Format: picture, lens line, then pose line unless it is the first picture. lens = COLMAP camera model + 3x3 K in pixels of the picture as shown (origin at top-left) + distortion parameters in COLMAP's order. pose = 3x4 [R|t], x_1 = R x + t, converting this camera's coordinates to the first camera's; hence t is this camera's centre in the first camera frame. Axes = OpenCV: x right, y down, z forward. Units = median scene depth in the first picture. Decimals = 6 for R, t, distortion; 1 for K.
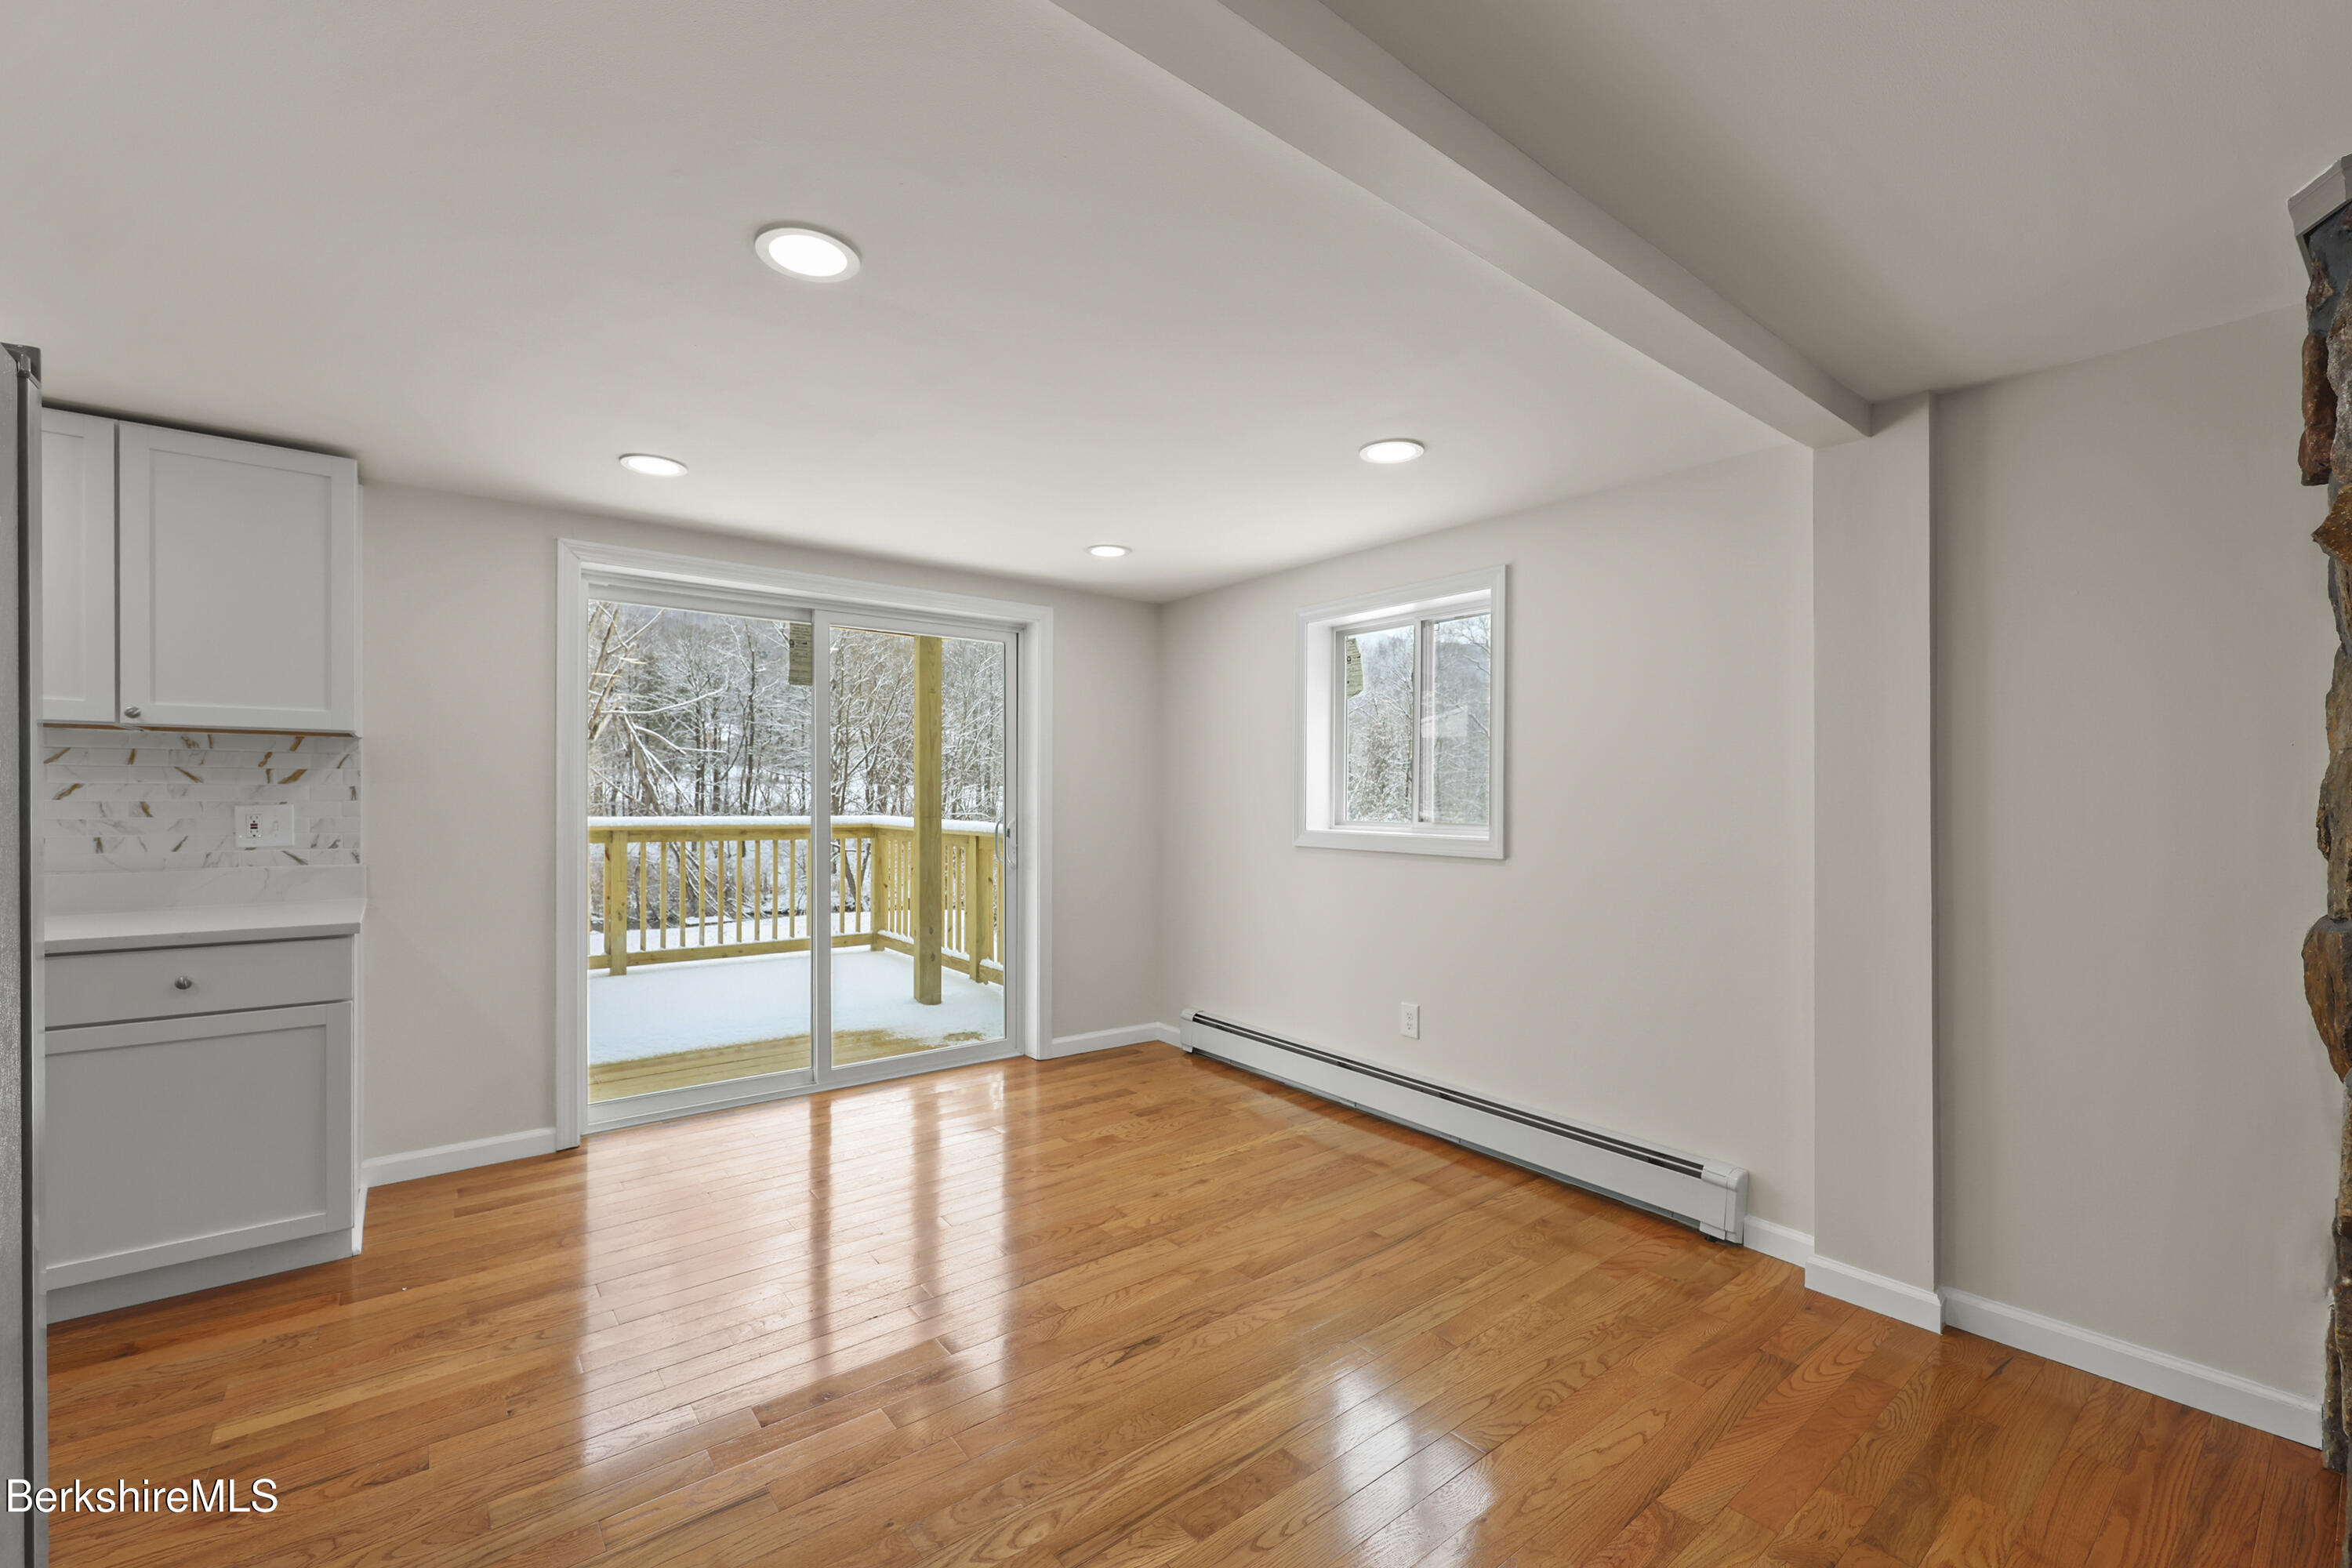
lens RADIAL K [[967.3, 0, 1195.3], [0, 967.3, 796.0], [0, 0, 1]] dist [-0.001235, 0.000639]
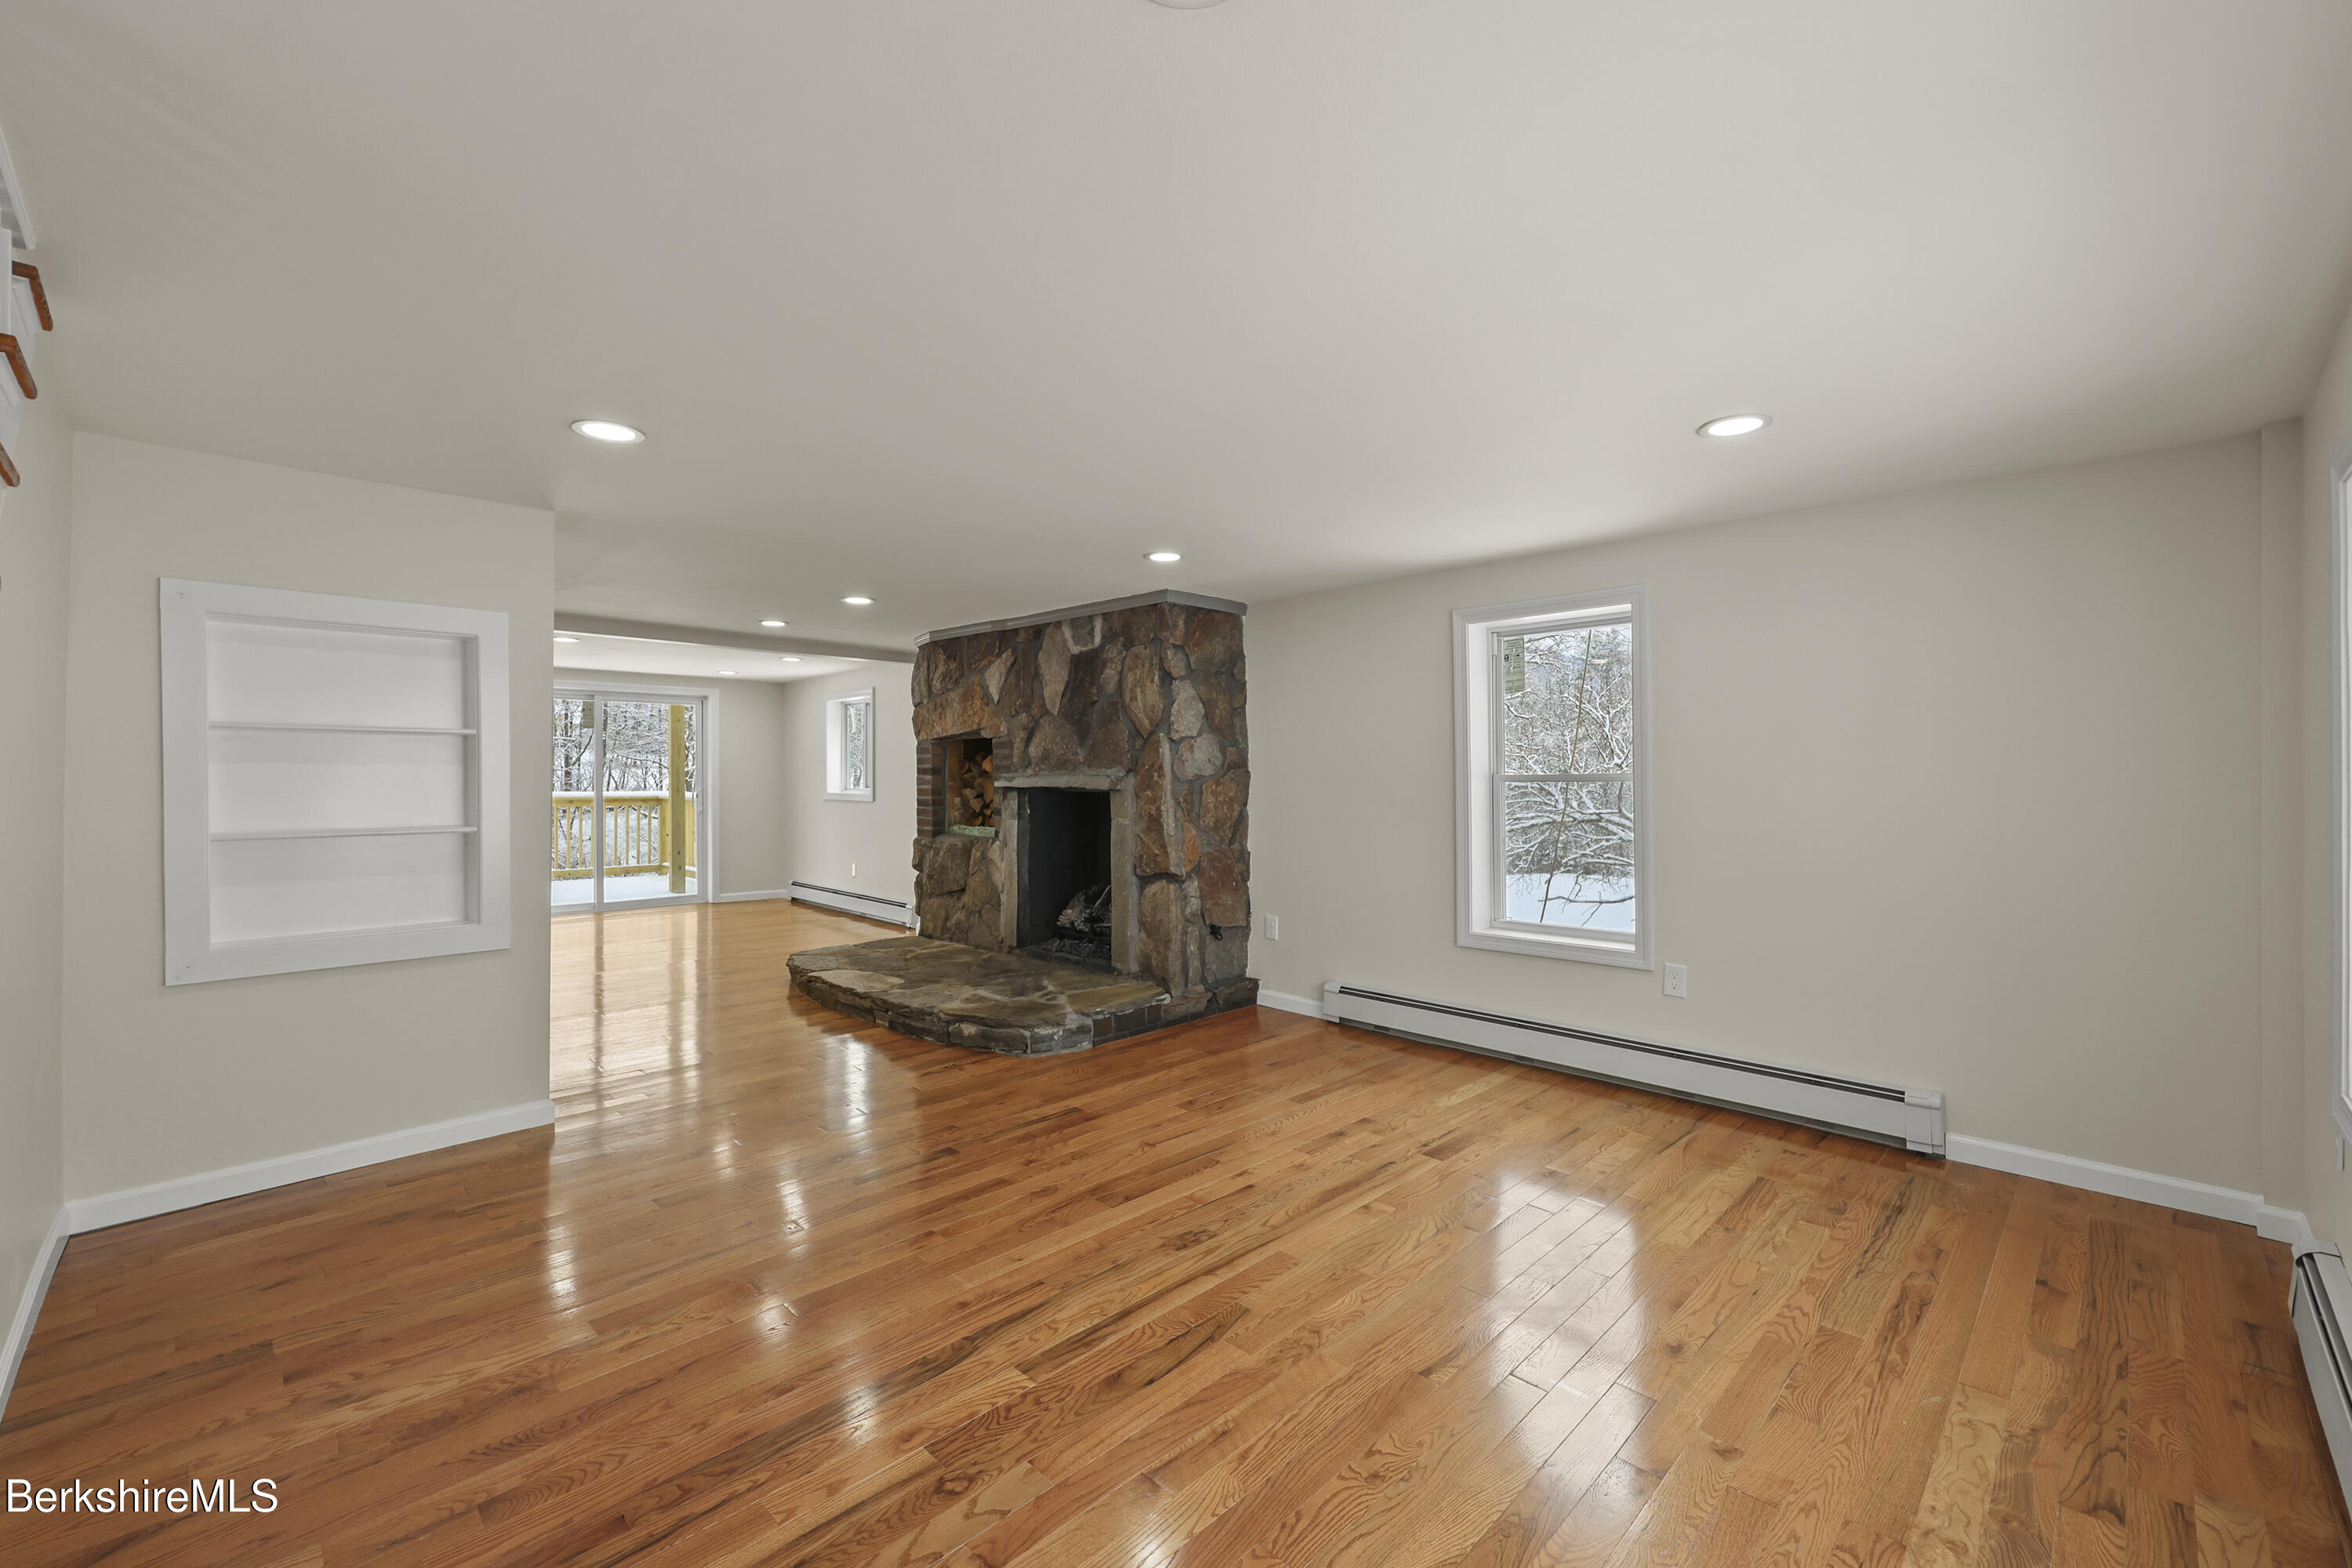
lens RADIAL K [[967.3, 0, 1188.6], [0, 967.3, 784.0], [0, 0, 1]] dist [-0.001235, 0.000639]
pose [[0.994074, -0.005615, 0.108564, 1.042110], [0.004963, 0.999968, 0.006278, 0.007186], [-0.108596, -0.005702, 0.994070, -1.959724]]
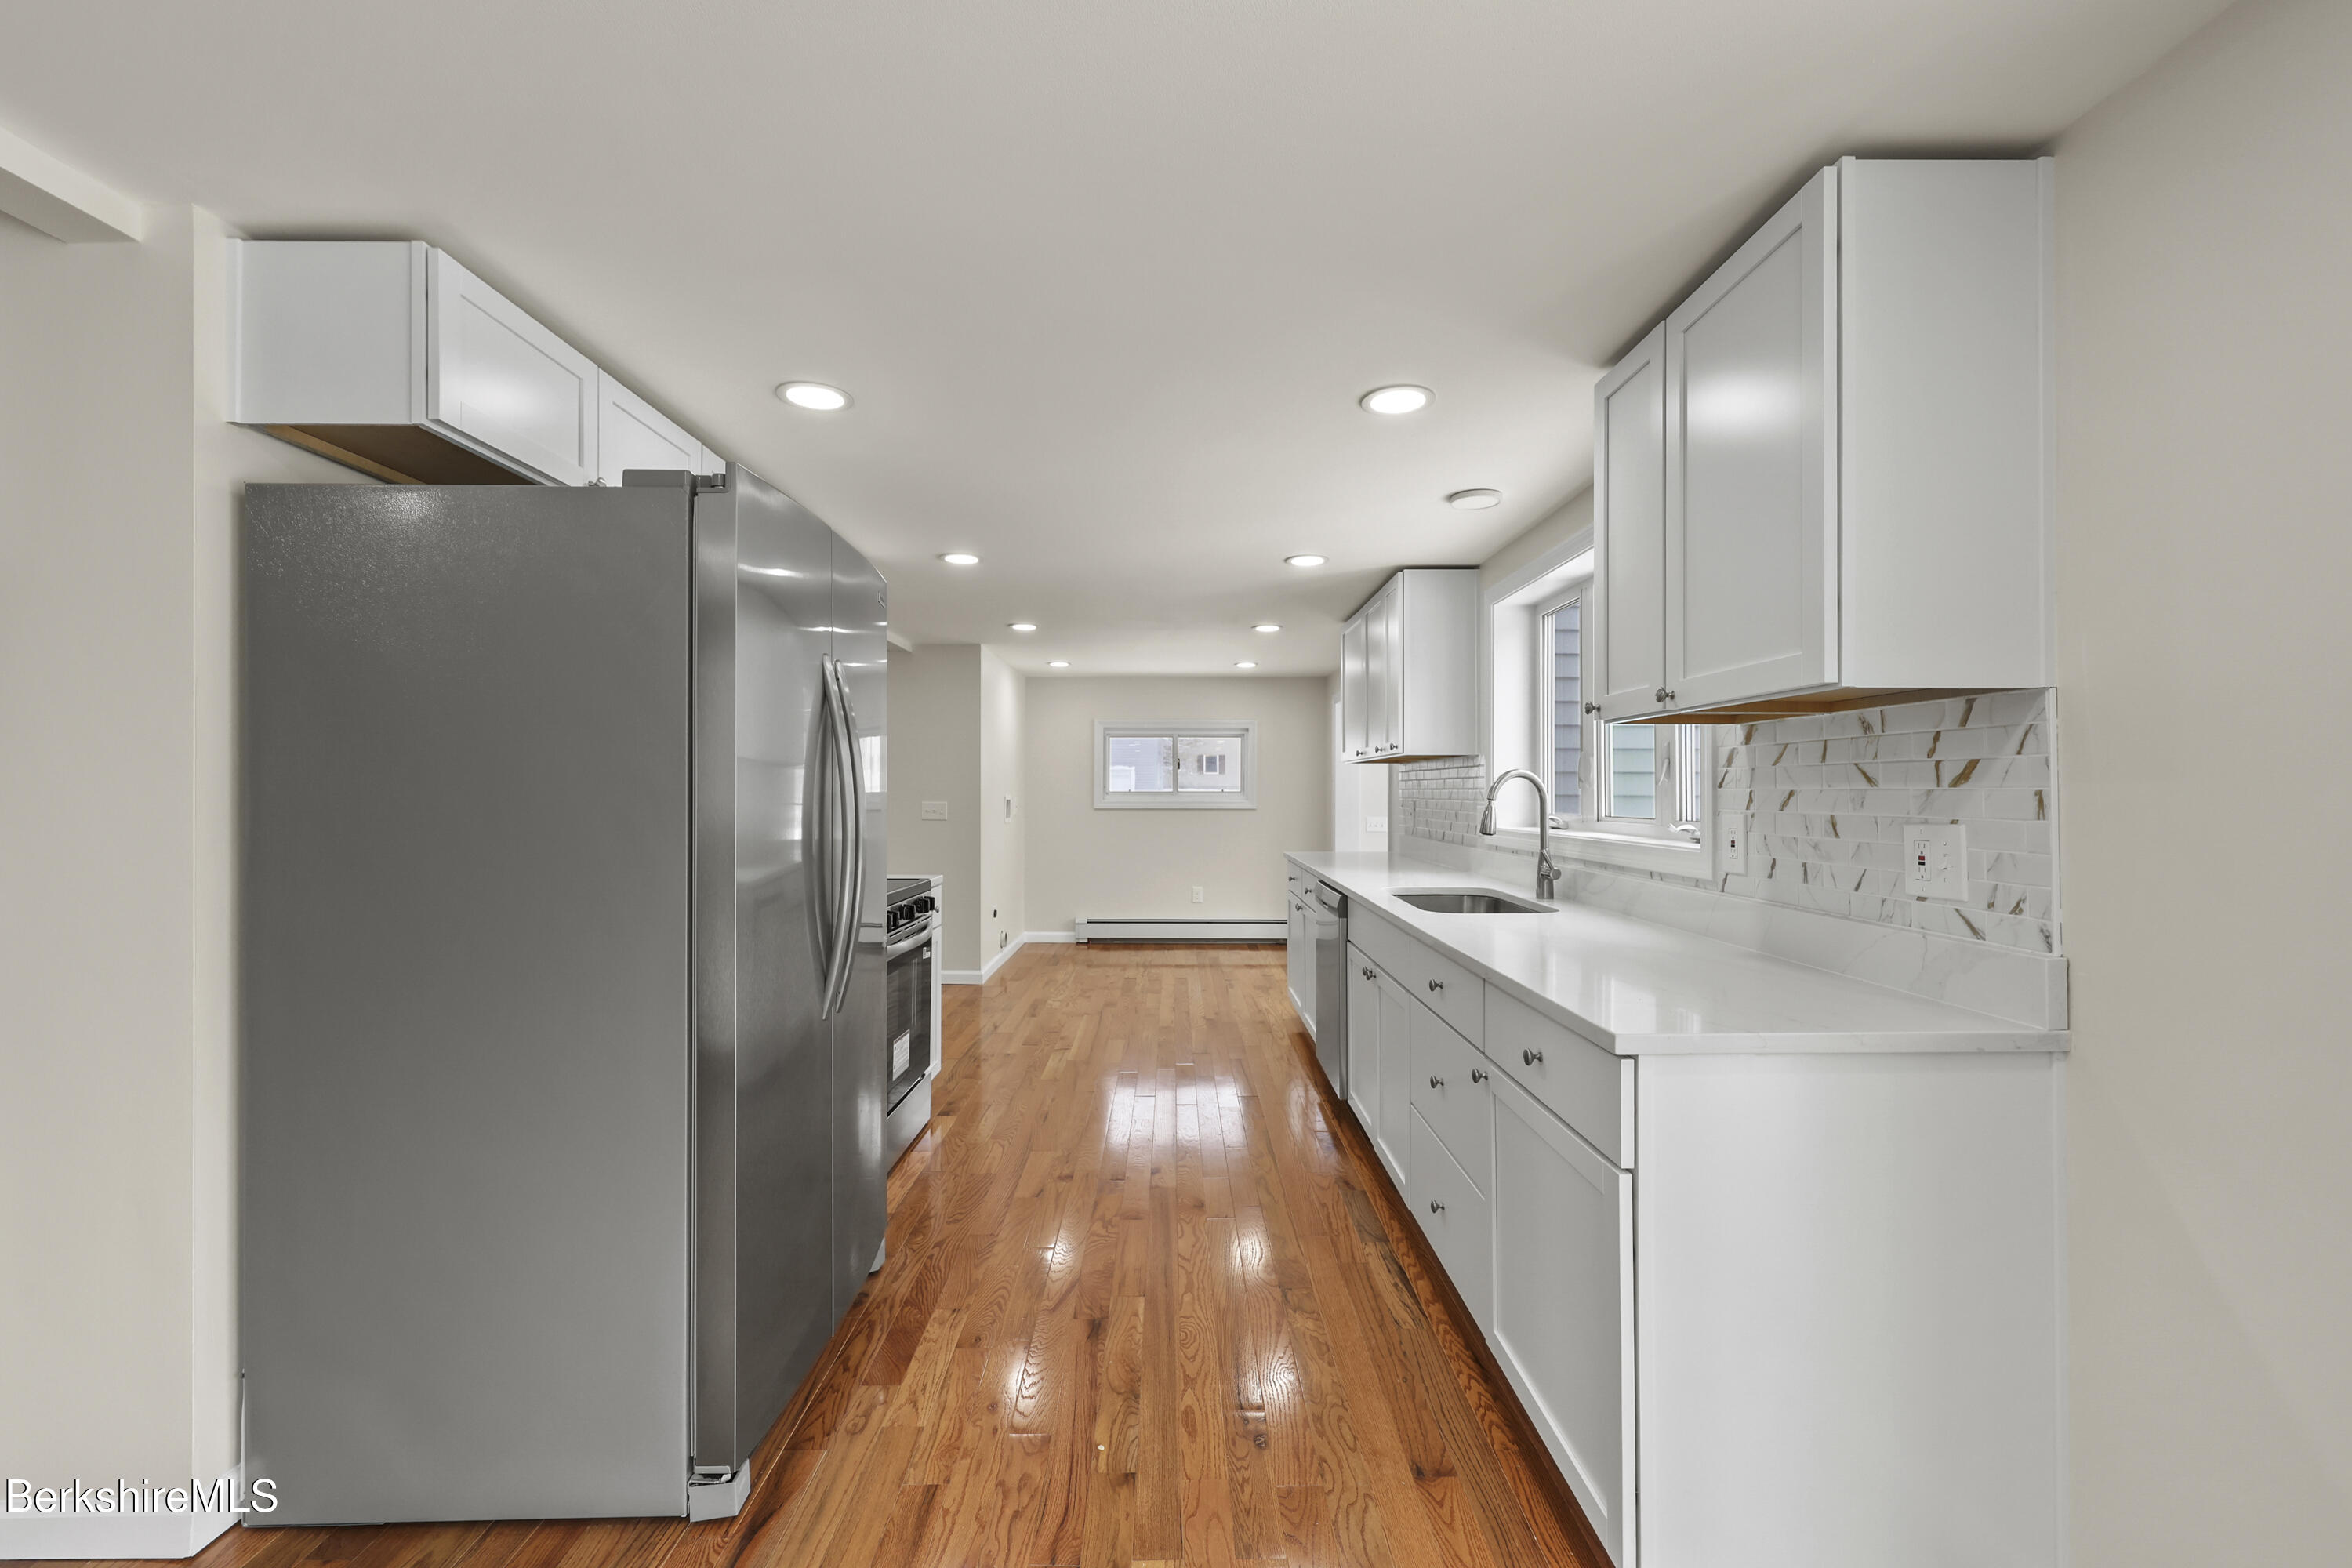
lens RADIAL K [[967.3, 0, 1184.1], [0, 967.3, 788.1], [0, 0, 1]] dist [-0.001235, 0.000639]
pose [[-0.625411, -0.012173, -0.780201, -0.246136], [-0.007367, 0.999926, -0.009695, -0.003369], [0.780261, -0.000316, -0.625454, 1.029766]]
